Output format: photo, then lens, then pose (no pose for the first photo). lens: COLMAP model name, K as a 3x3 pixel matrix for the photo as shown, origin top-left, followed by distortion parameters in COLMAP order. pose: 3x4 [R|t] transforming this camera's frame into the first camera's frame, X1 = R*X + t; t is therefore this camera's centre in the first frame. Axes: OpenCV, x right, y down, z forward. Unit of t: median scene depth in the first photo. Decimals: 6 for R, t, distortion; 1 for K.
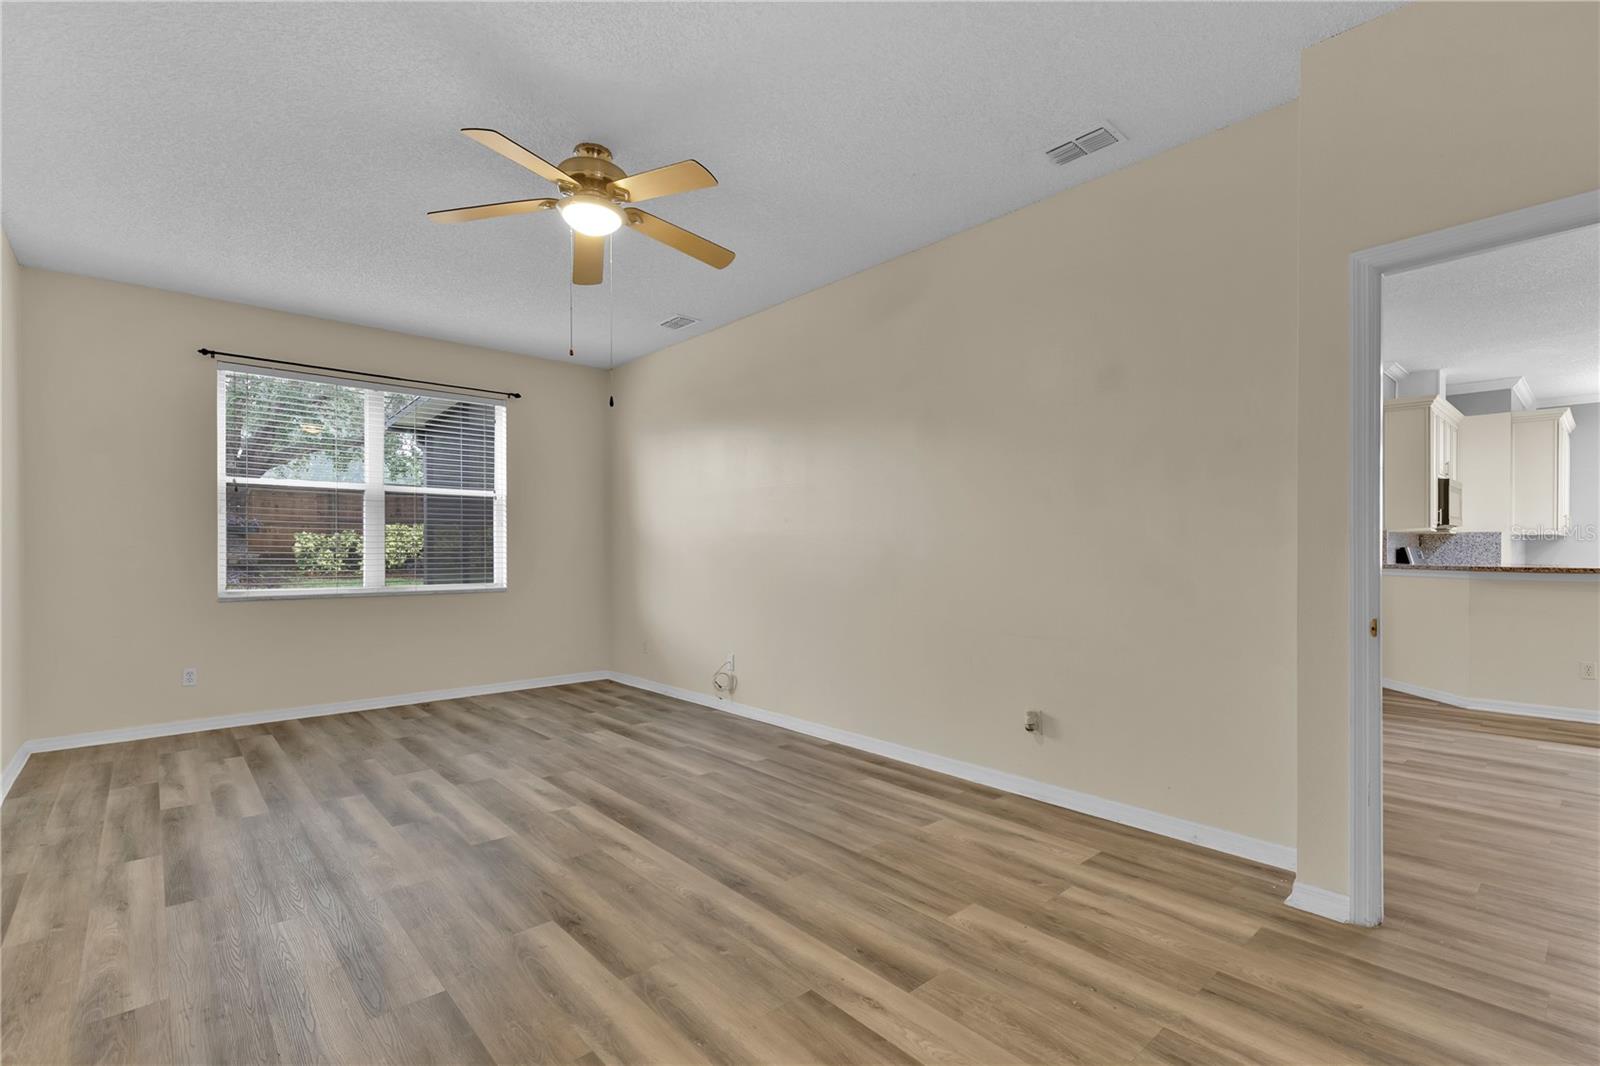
lens RADIAL K [[739.3, 0, 804.5], [0, 739.3, 548.9], [0, 0, 1]] dist [0.004714, -0.001288]
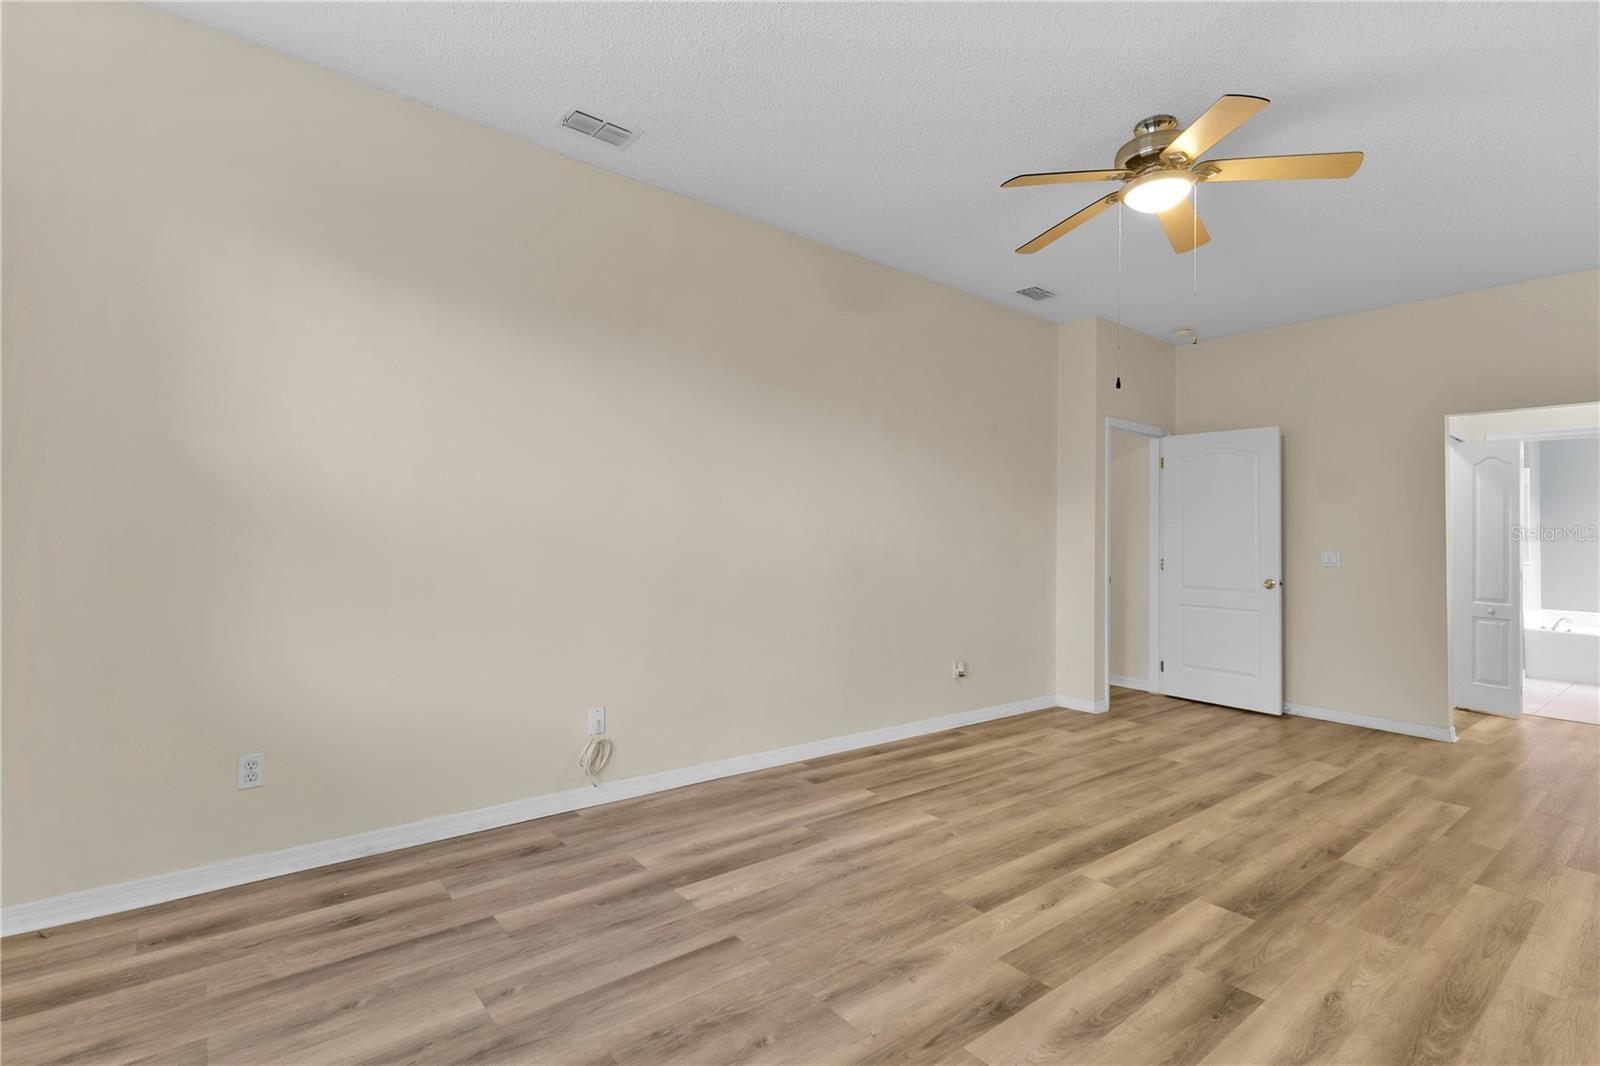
lens RADIAL K [[739.3, 0, 805.4], [0, 739.3, 530.0], [0, 0, 1]] dist [0.004714, -0.001288]
pose [[0.055308, 0.013301, 0.998381, -1.118966], [-0.022313, 0.999678, -0.012082, -0.004760], [-0.998220, -0.021608, 0.055587, 1.261387]]
